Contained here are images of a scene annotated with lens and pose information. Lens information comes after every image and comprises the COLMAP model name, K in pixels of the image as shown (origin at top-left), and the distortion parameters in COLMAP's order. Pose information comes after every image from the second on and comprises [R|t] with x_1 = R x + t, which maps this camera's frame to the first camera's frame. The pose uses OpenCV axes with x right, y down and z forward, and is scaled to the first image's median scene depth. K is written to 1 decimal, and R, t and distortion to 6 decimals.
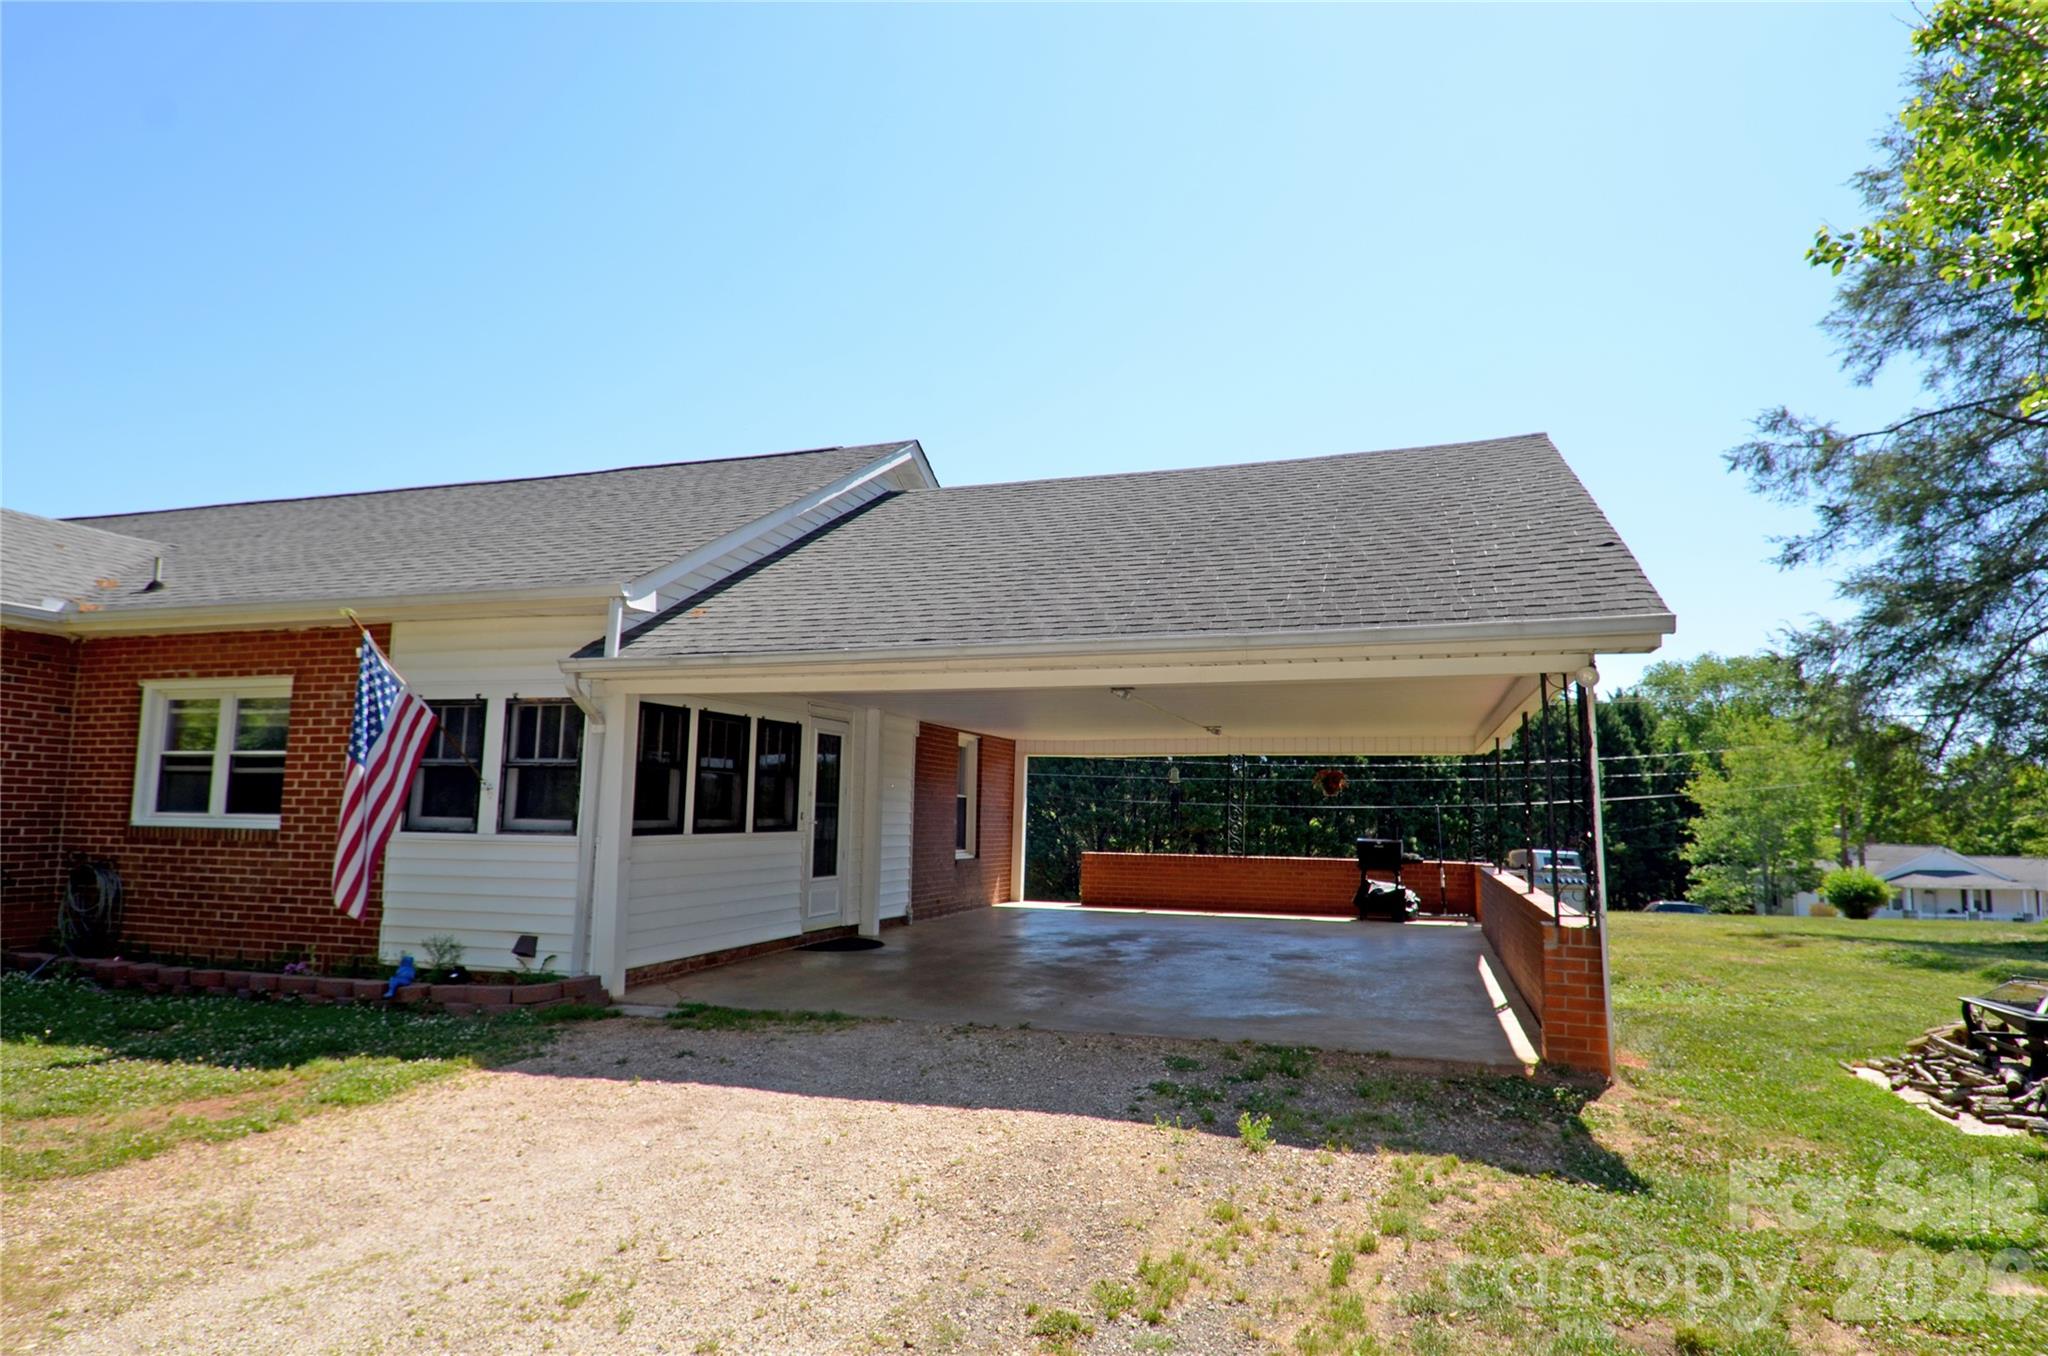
lens RADIAL K [[1189.8, 0, 1022.4], [0, 1189.8, 673.8], [0, 0, 1]] dist [0.005009, -0.000760]
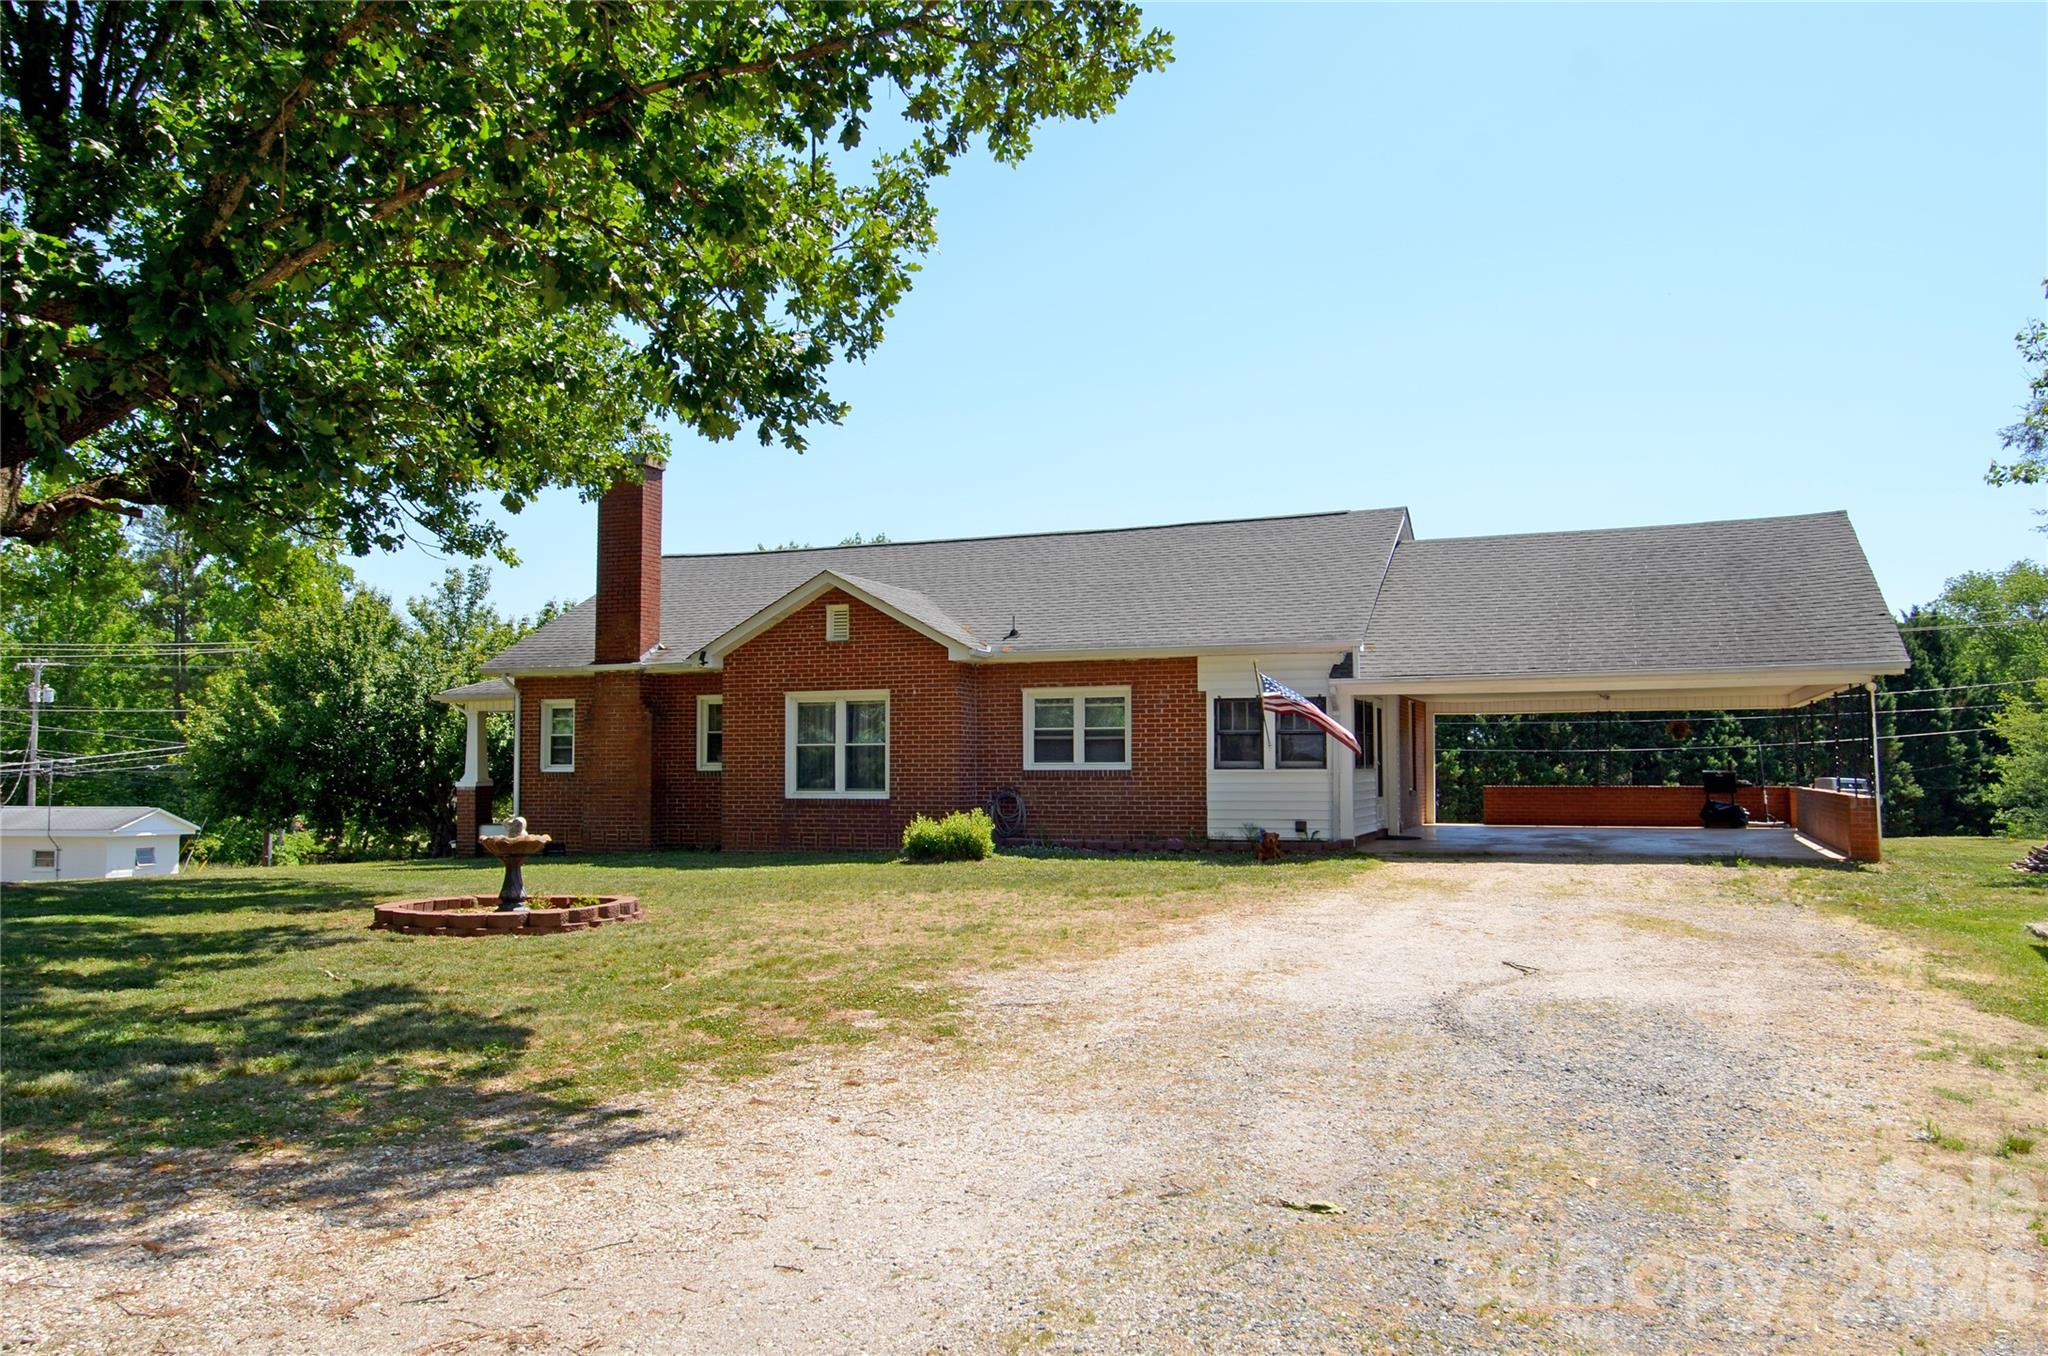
lens RADIAL K [[1490.4, 0, 1025.0], [0, 1490.4, 679.4], [0, 0, 1]] dist [-0.012710, -0.006233]
pose [[0.996586, -0.021954, -0.079584, -0.530610], [0.026493, 0.998055, 0.056437, -0.125054], [0.078190, -0.058353, 0.995229, -1.133487]]
